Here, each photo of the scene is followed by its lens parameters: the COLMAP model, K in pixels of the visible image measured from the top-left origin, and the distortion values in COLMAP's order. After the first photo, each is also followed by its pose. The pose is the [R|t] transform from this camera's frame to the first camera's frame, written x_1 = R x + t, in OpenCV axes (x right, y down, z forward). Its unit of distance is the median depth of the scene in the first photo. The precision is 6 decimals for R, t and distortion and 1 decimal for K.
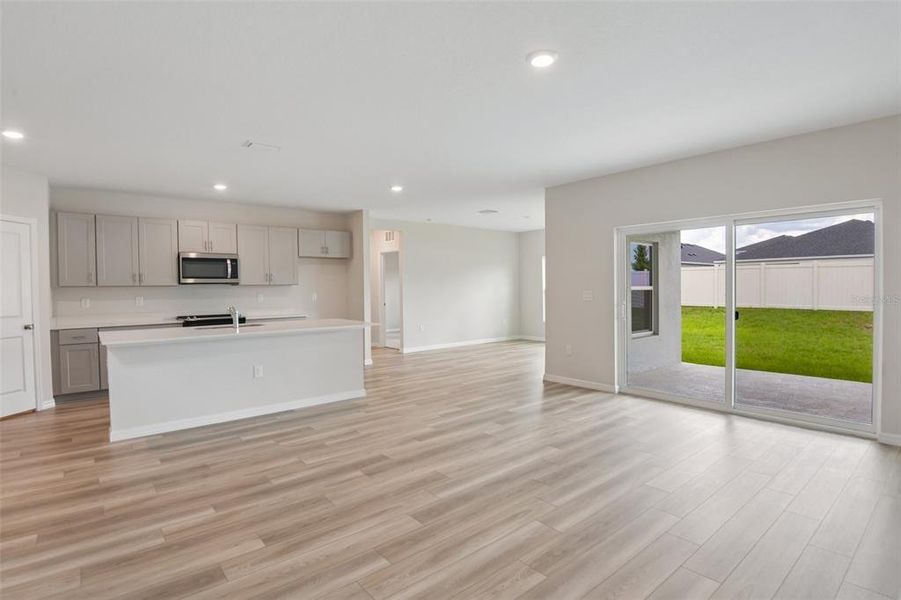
lens RADIAL K [[461.5, 0, 445.6], [0, 461.5, 294.8], [0, 0, 1]] dist [-0.021193, -0.001912]
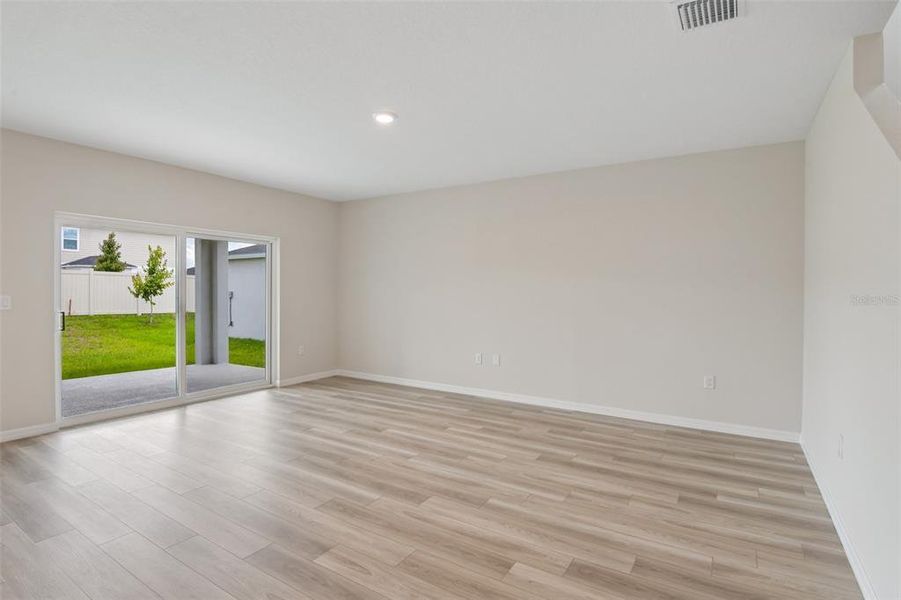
lens RADIAL K [[422.4, 0, 453.7], [0, 422.4, 297.6], [0, 0, 1]] dist [-0.016565, -0.001949]
pose [[-0.302124, -0.009414, 0.953222, -0.712388], [0.015706, 0.999766, 0.014851, -0.015228], [-0.953139, 0.019458, -0.301905, 0.825273]]
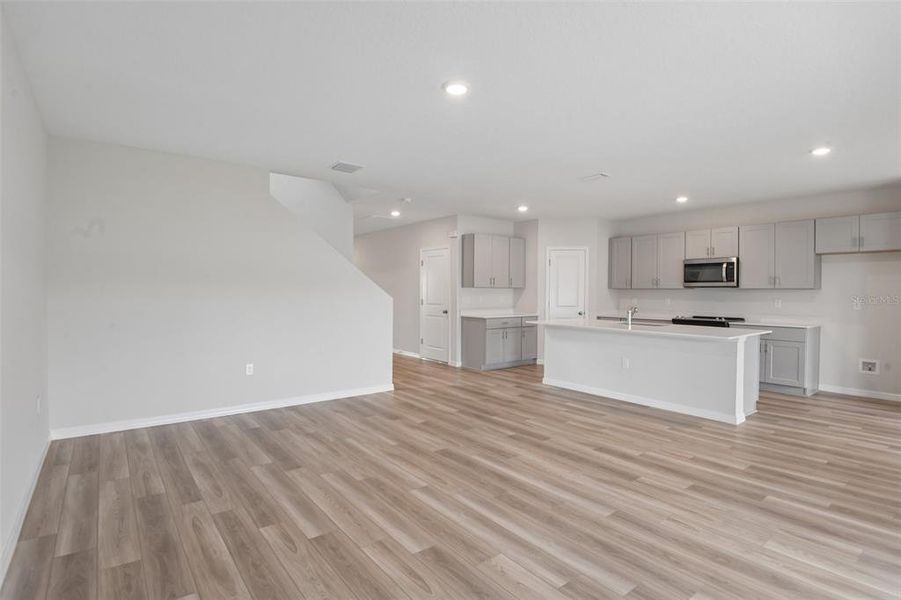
lens RADIAL K [[468.2, 0, 456.6], [0, 468.2, 284.0], [0, 0, 1]] dist [0.001959, -0.002214]
pose [[-0.047625, -0.001042, -0.998865, 0.957273], [-0.022074, 0.999756, 0.000009, -0.029663], [0.998621, 0.022049, -0.047637, 0.744586]]
